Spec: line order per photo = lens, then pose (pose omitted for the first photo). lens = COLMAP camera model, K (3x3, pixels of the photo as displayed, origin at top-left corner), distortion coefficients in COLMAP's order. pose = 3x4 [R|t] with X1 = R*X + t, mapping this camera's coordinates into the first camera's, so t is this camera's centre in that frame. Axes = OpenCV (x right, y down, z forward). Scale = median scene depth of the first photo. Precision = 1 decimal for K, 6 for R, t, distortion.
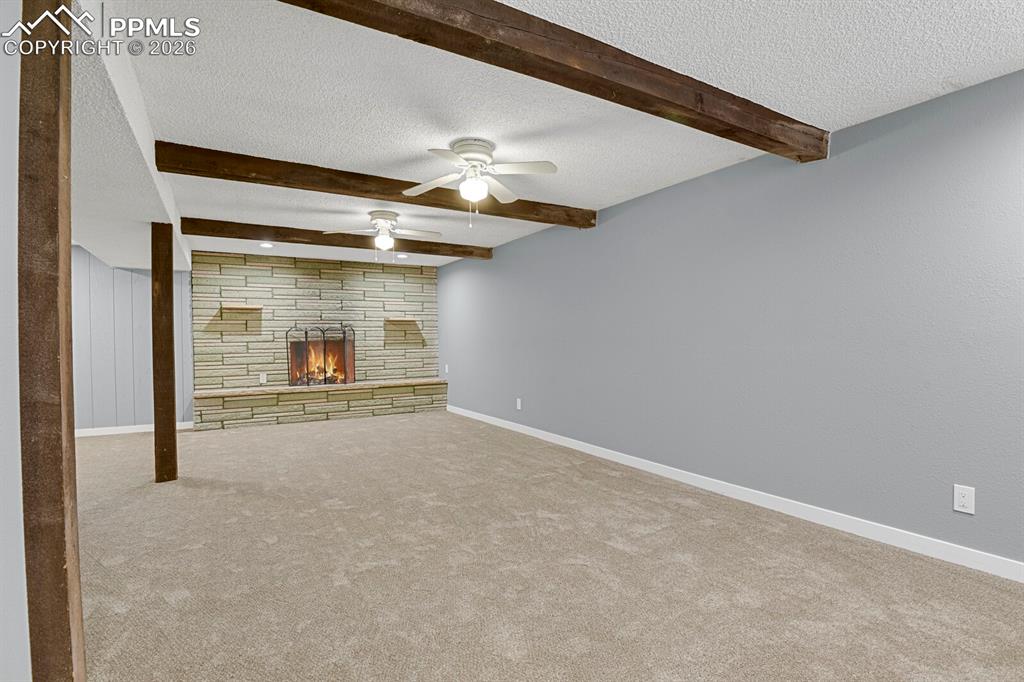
lens RADIAL K [[499.4, 0, 518.0], [0, 499.4, 342.3], [0, 0, 1]] dist [-0.026576, -0.001945]
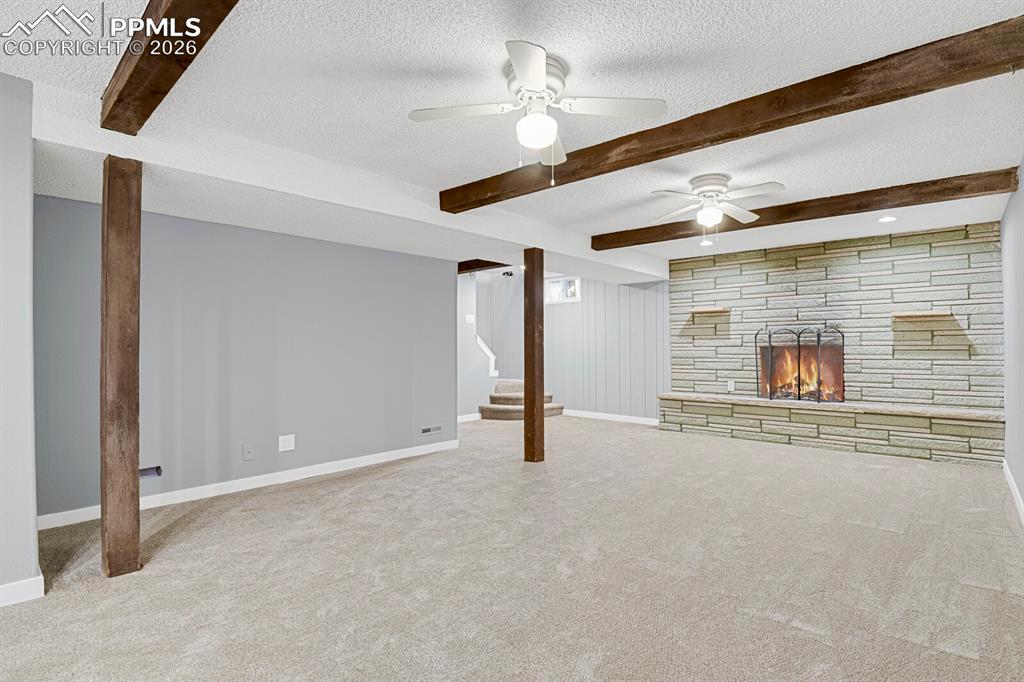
lens RADIAL K [[499.4, 0, 518.0], [0, 499.4, 342.3], [0, 0, 1]] dist [-0.026576, -0.001945]
pose [[0.297564, 0.001477, -0.954701, 0.249769], [-0.006852, 0.999976, -0.000589, -0.005284], [0.954677, 0.006717, 0.297567, 0.340925]]
